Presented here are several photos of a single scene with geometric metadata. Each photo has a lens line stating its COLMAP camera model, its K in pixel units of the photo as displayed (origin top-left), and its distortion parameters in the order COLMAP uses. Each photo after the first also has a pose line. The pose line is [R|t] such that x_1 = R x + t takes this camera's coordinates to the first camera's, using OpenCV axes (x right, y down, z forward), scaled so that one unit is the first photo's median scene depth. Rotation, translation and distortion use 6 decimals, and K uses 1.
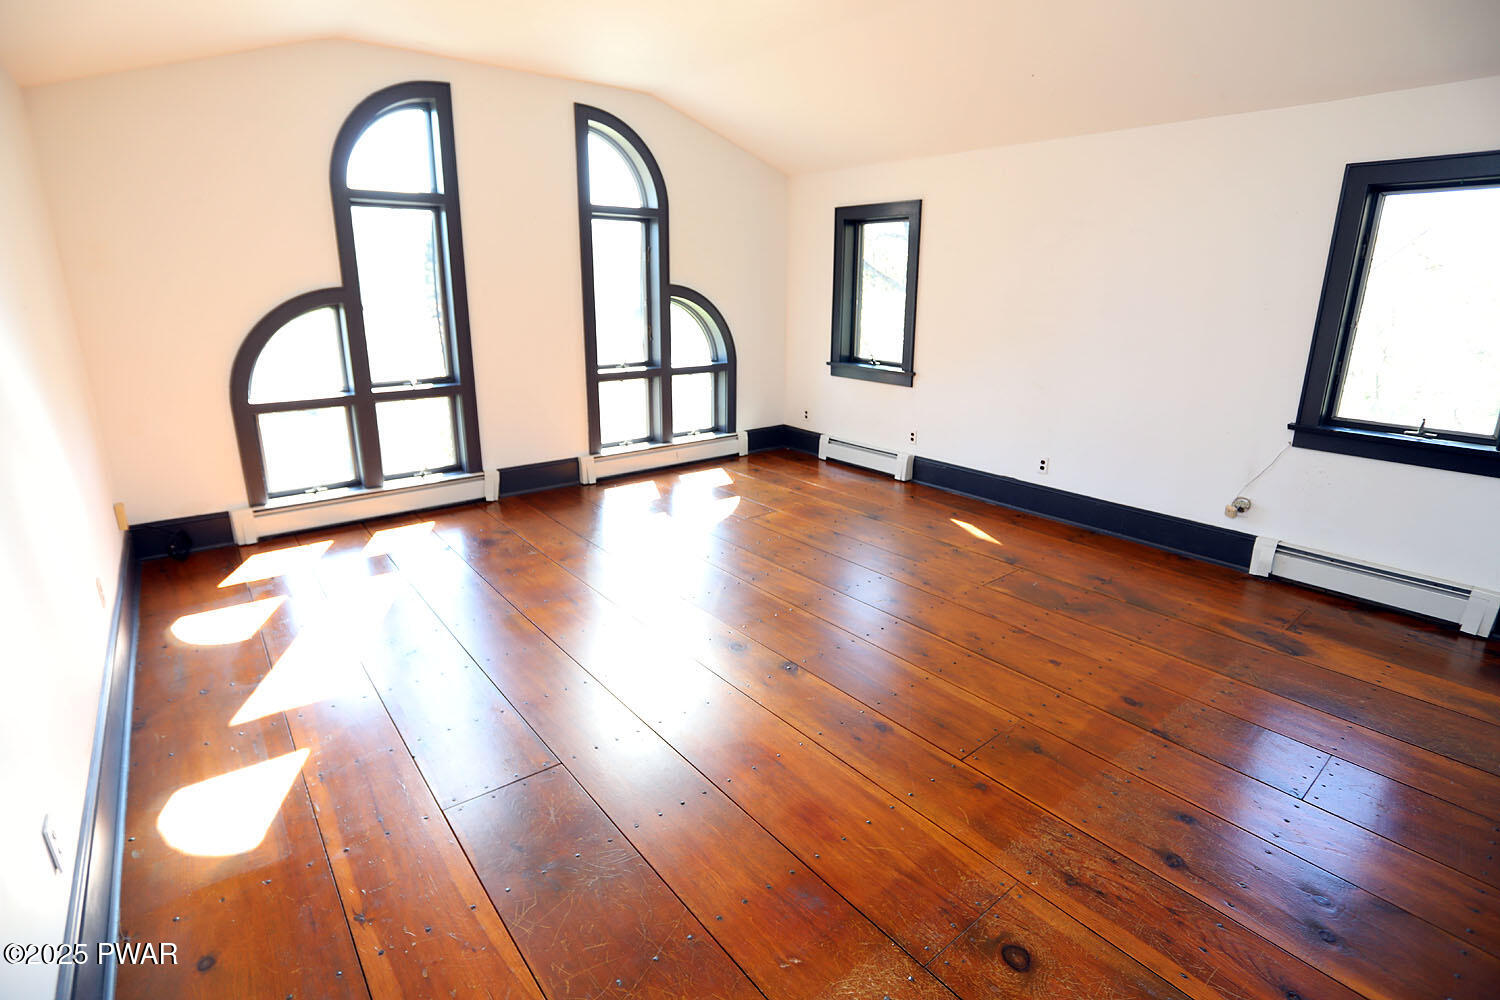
lens RADIAL K [[712.3, 0, 747.2], [0, 712.3, 490.0], [0, 0, 1]] dist [-0.066158, 0.021756]
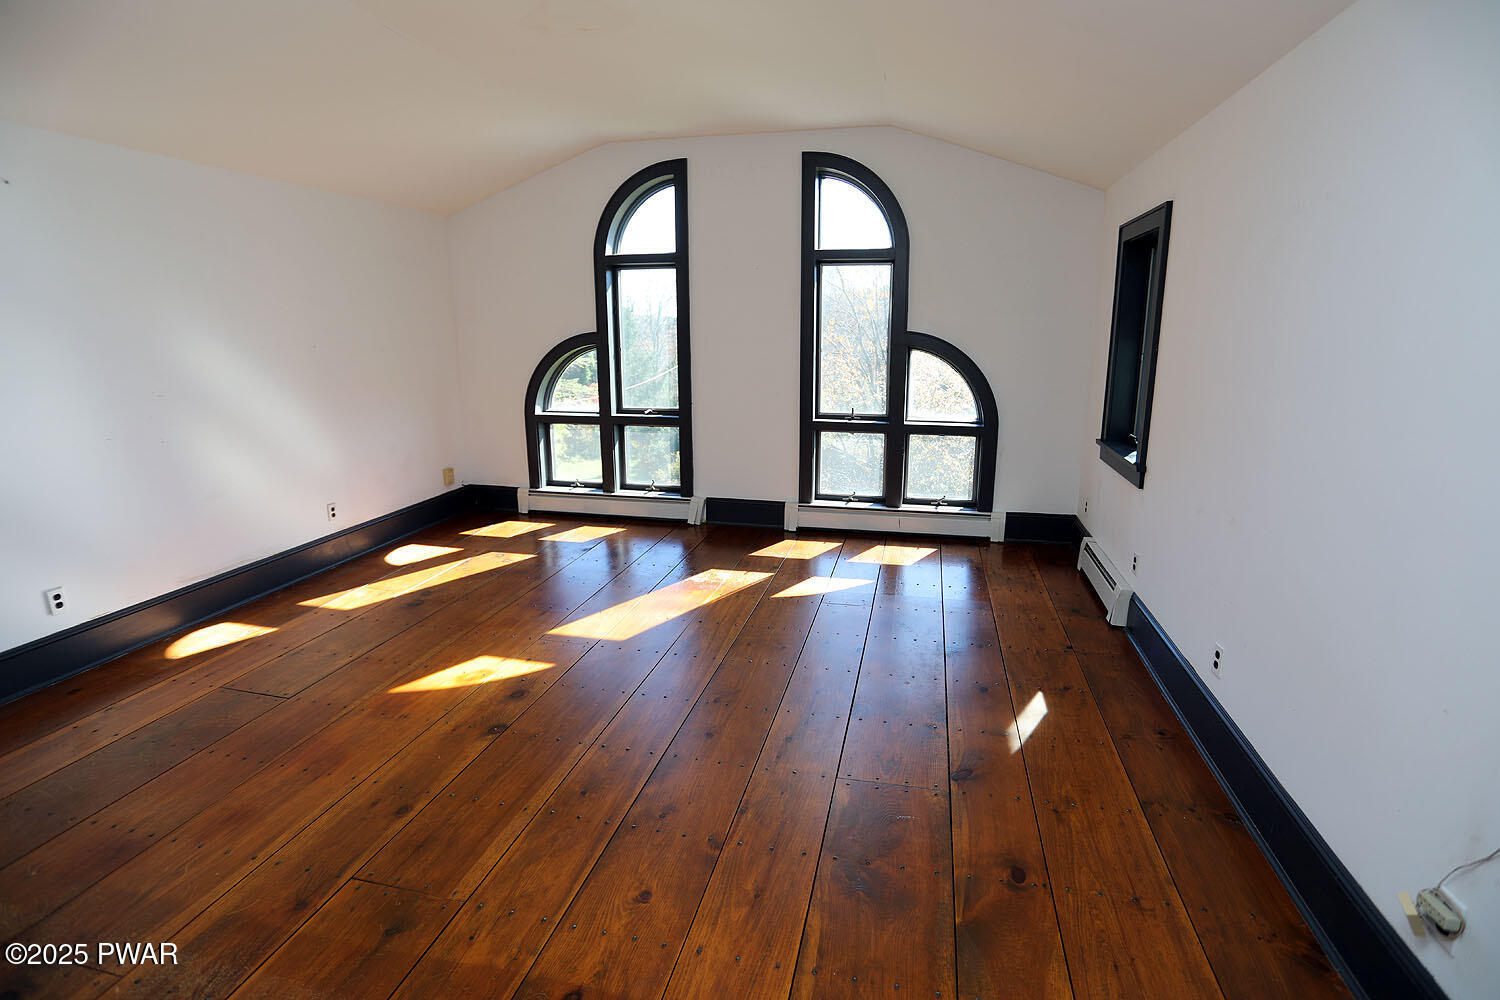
lens RADIAL K [[712.3, 0, 747.2], [0, 712.3, 490.0], [0, 0, 1]] dist [-0.066158, 0.021756]
pose [[0.631825, 0.168519, -0.756570, 0.549787], [-0.206824, 0.977344, 0.044972, -0.108935], [0.747008, 0.128063, 0.652364, 0.342698]]
